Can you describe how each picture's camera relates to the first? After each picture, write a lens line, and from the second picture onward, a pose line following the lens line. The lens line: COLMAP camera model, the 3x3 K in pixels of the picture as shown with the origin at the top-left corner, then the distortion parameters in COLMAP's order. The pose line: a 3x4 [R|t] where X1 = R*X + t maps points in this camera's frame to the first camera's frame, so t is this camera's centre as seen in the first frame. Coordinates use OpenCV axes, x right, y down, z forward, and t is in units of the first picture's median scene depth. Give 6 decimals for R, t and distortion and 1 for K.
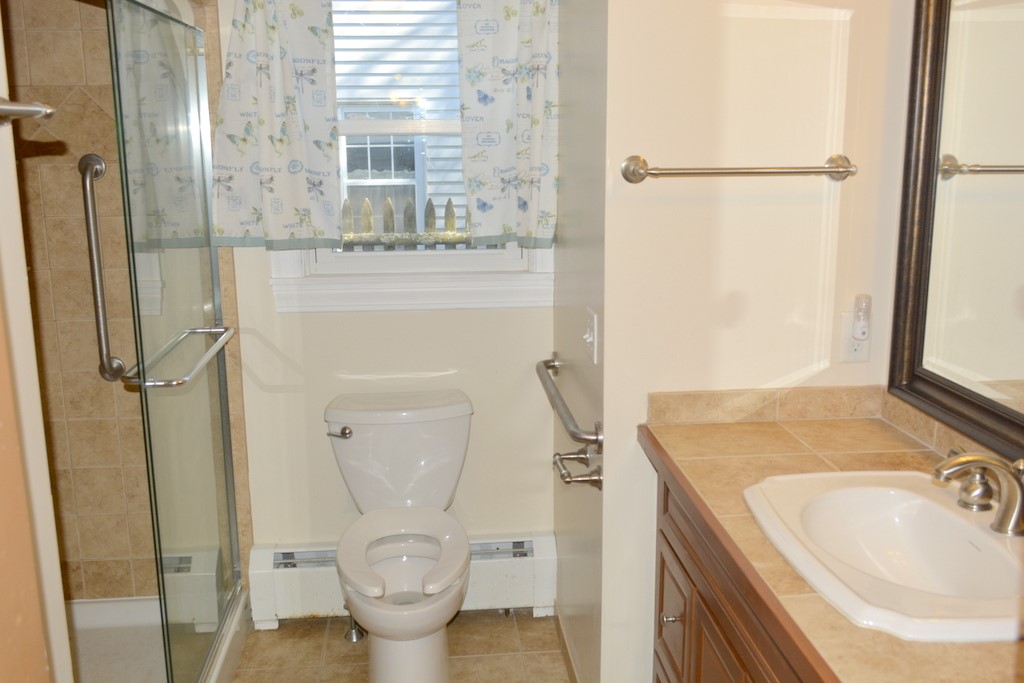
lens RADIAL K [[981.0, 0, 512.0], [0, 981.0, 341.5], [0, 0, 1]] dist [-0.010188, 0.036430]
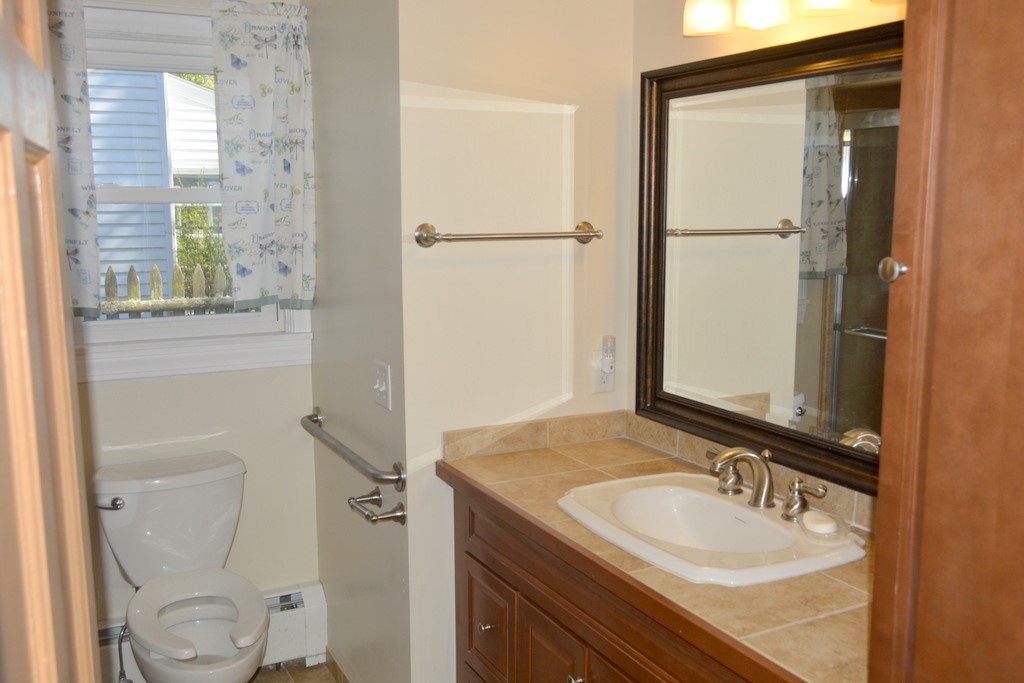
lens RADIAL K [[981.0, 0, 512.0], [0, 981.0, 341.5], [0, 0, 1]] dist [-0.010188, 0.036430]
pose [[0.928379, -0.048407, 0.368468, -0.175488], [0.071791, 0.996165, -0.050011, 0.009960], [-0.364634, 0.072882, 0.928294, -0.072956]]
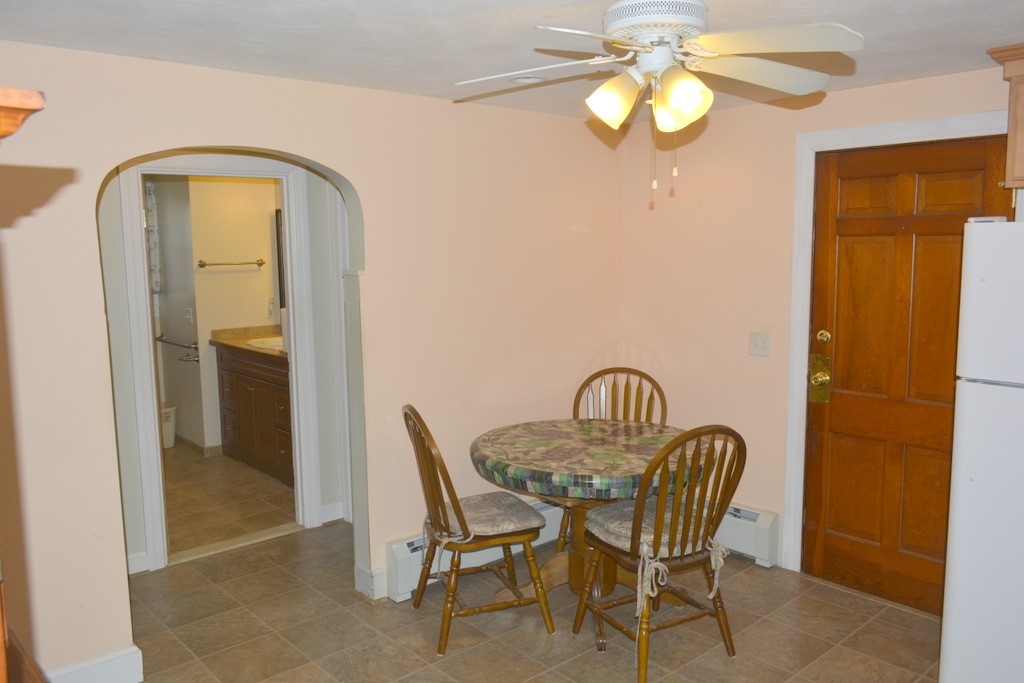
lens RADIAL K [[812.0, 0, 512.0], [0, 812.0, 341.5], [0, 0, 1]] dist [-0.005116, -0.000947]
pose [[0.809200, -0.073474, 0.582922, -0.570958], [0.127120, 0.990544, -0.051613, 0.321373], [-0.573617, 0.115866, 0.810887, -1.610061]]
